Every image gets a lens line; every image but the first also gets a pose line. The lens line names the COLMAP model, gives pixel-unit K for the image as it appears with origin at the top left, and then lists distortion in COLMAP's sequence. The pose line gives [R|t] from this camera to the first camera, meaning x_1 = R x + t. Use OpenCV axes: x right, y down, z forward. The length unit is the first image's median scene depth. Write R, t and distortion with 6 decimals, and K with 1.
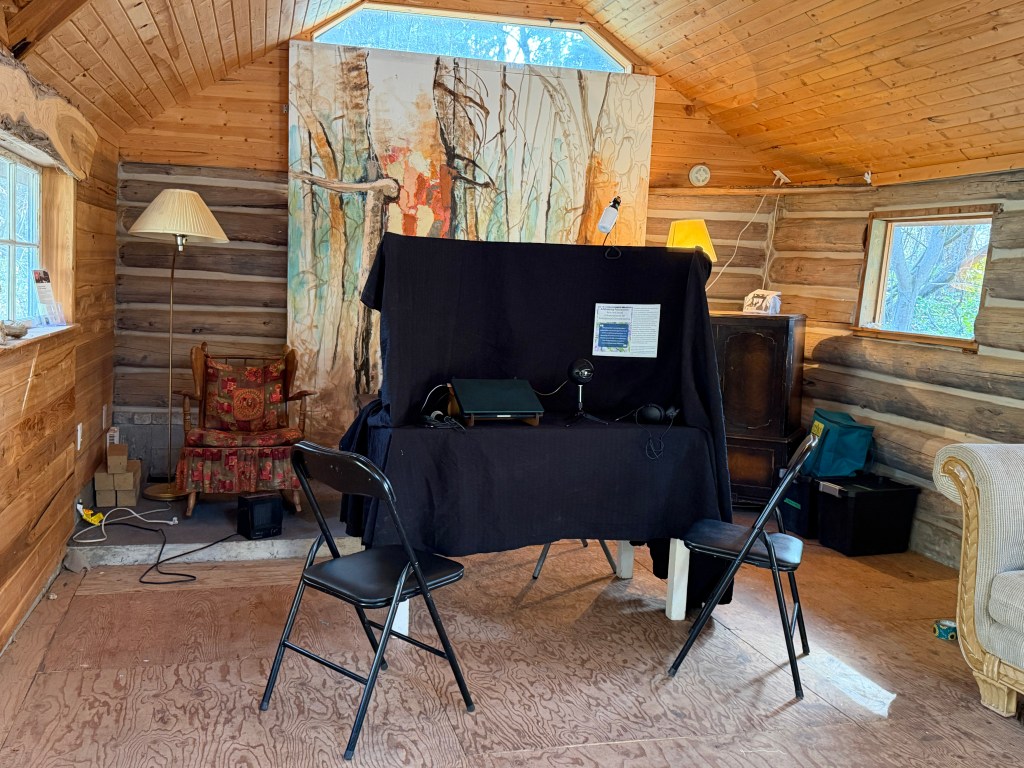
lens RADIAL K [[982.6, 0, 512.0], [0, 982.6, 384.0], [0, 0, 1]] dist [0.182375, -0.352111]
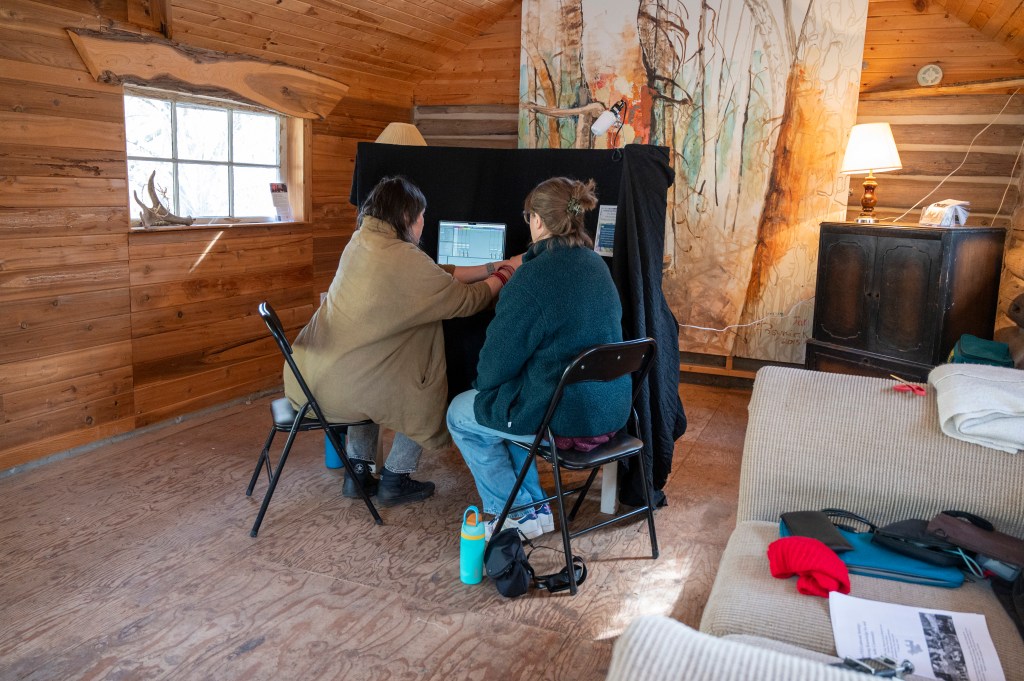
lens RADIAL K [[808.1, 0, 512.0], [0, 808.1, 340.5], [0, 0, 1]] dist [-0.007825, 0.002574]
pose [[0.802061, 0.099016, -0.588977, 0.373581], [-0.064380, 0.994749, 0.079561, -0.000877], [0.593762, -0.025894, 0.804224, 0.181224]]
